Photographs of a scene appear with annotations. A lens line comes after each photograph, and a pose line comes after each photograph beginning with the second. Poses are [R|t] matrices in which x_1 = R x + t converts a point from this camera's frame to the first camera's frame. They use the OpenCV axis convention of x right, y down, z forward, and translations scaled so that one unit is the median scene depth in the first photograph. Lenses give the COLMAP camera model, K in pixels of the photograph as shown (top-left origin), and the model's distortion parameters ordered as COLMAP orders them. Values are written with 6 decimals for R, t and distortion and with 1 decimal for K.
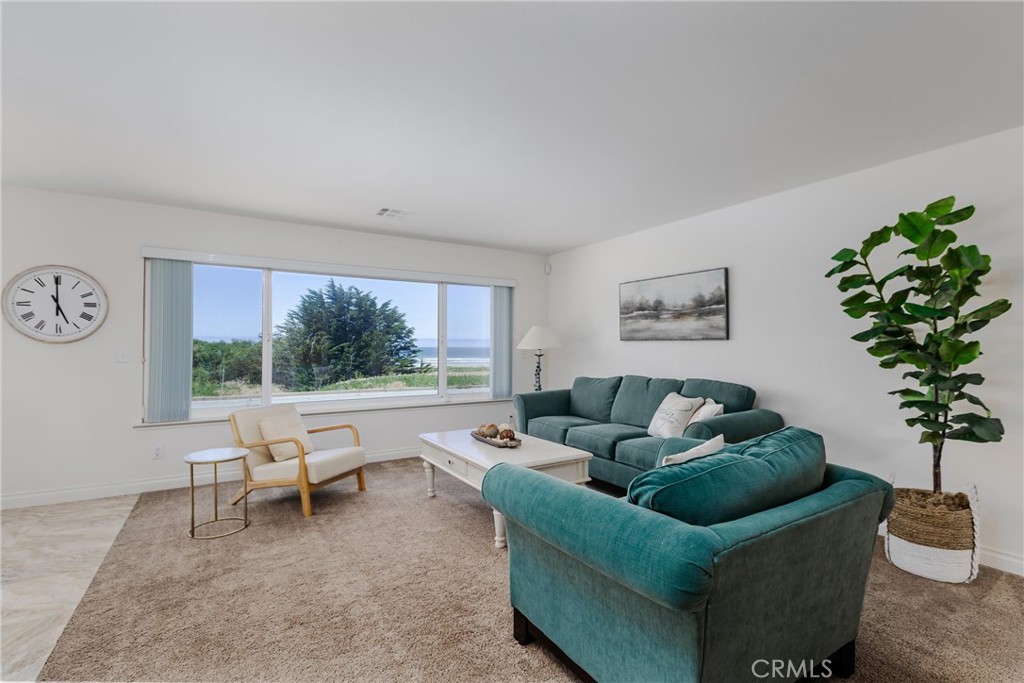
lens RADIAL K [[469.1, 0, 512.0], [0, 469.1, 341.5], [0, 0, 1]] dist [0.001014, 0.000319]
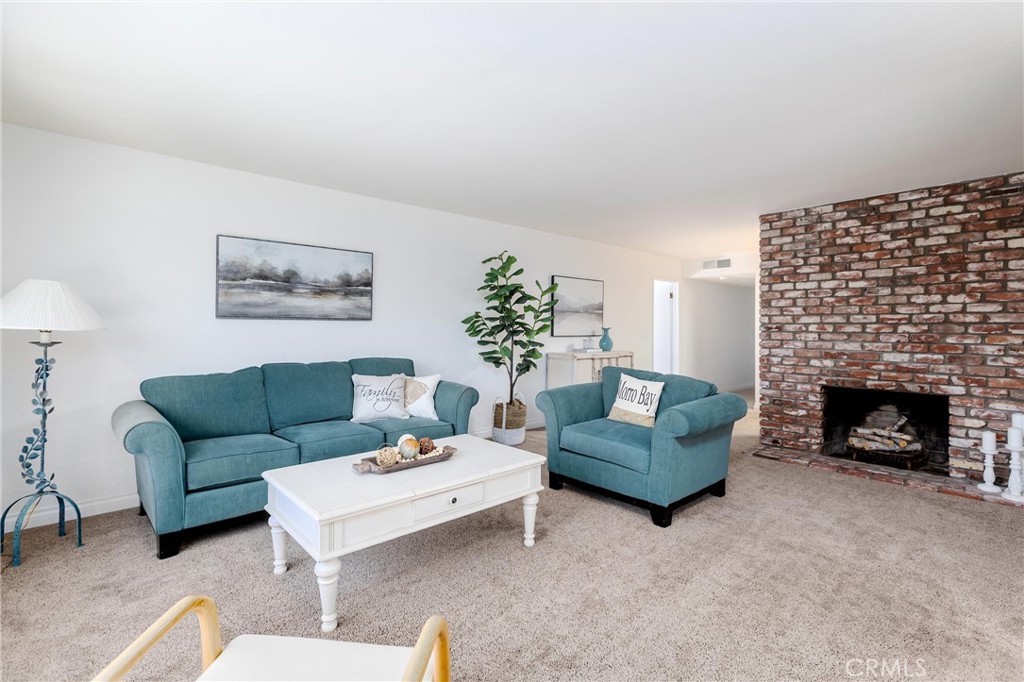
lens RADIAL K [[469.1, 0, 512.0], [0, 469.1, 341.0], [0, 0, 1]] dist [0.001014, 0.000319]
pose [[-0.168999, -0.028009, 0.985218, -0.570105], [-0.013049, 0.999572, 0.026179, 0.010163], [-0.985530, -0.008432, -0.169292, 0.748030]]
